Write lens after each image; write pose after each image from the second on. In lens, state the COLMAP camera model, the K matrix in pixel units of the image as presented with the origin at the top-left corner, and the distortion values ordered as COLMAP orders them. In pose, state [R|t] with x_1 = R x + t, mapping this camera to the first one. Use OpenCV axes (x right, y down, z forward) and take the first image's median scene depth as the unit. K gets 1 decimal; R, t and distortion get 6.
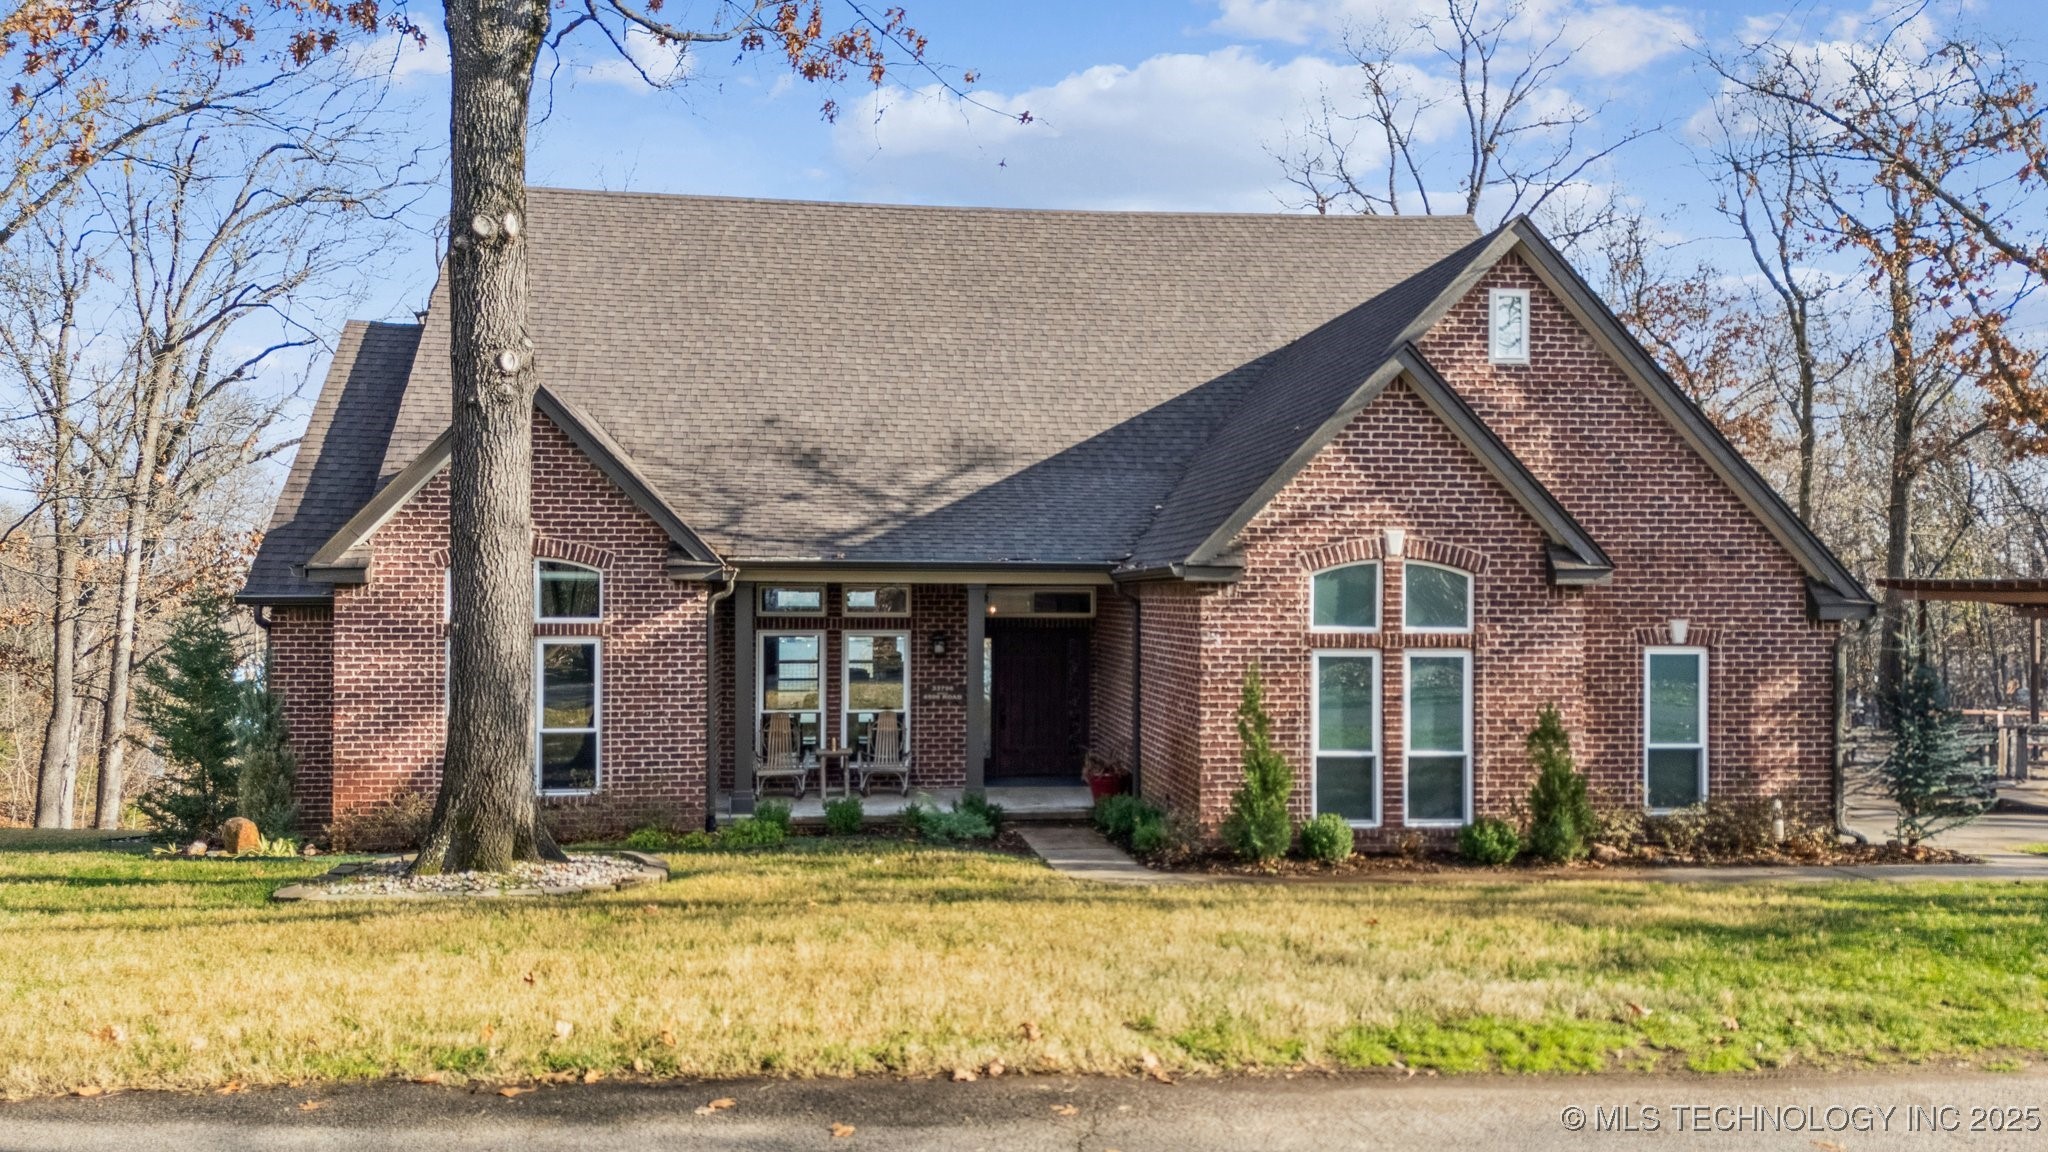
lens RADIAL K [[1480.1, 0, 1051.9], [0, 1480.1, 561.3], [0, 0, 1]] dist [0.061298, -0.085663]
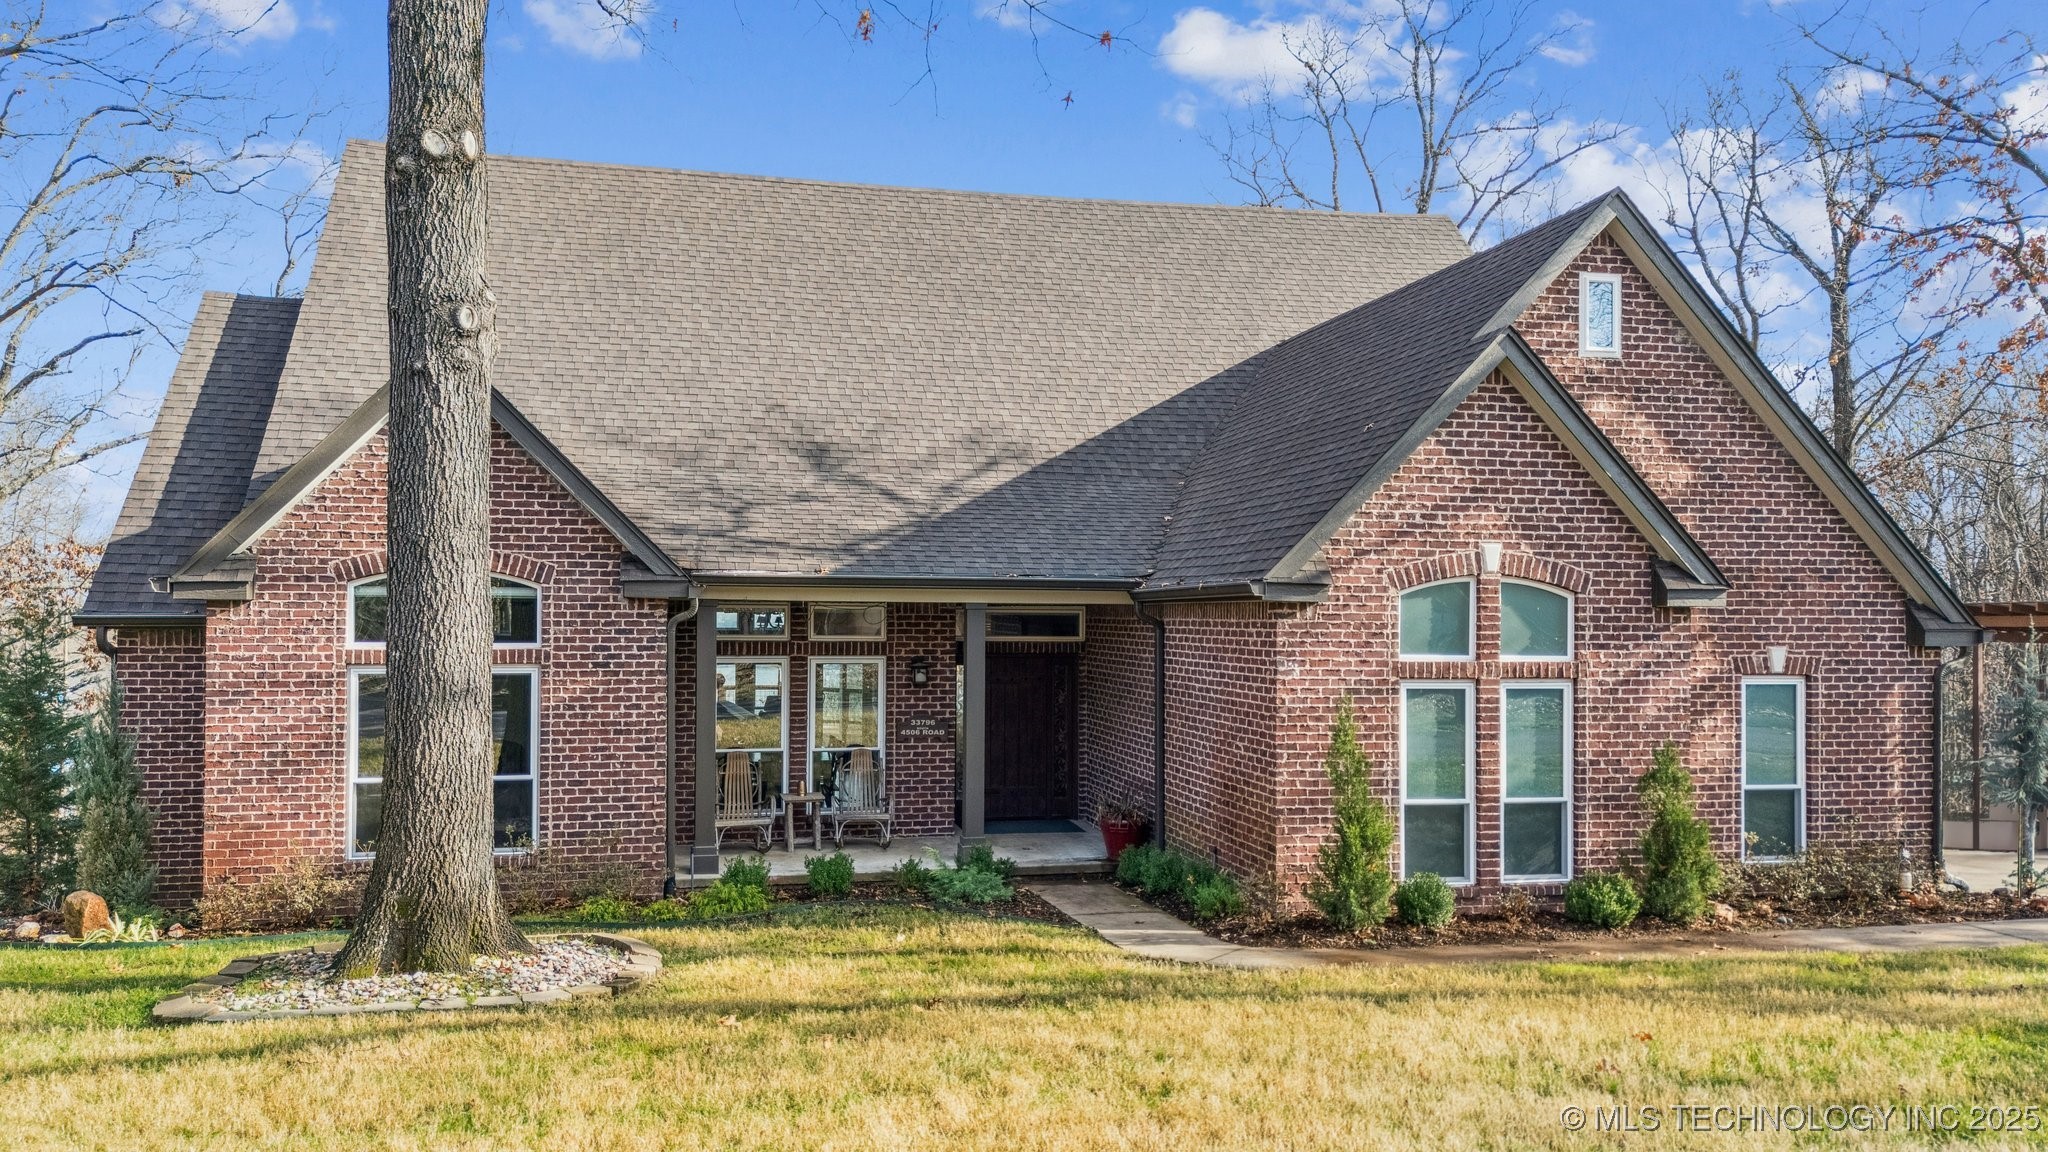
lens RADIAL K [[1456.0, 0, 1024.0], [0, 1456.0, 576.0], [0, 0, 1]] dist [0.053388, -0.061104]
pose [[0.995353, 0.005383, 0.096140, -0.116310], [-0.004933, 0.999976, -0.004914, 0.003407], [-0.096164, 0.004417, 0.995356, 0.161973]]
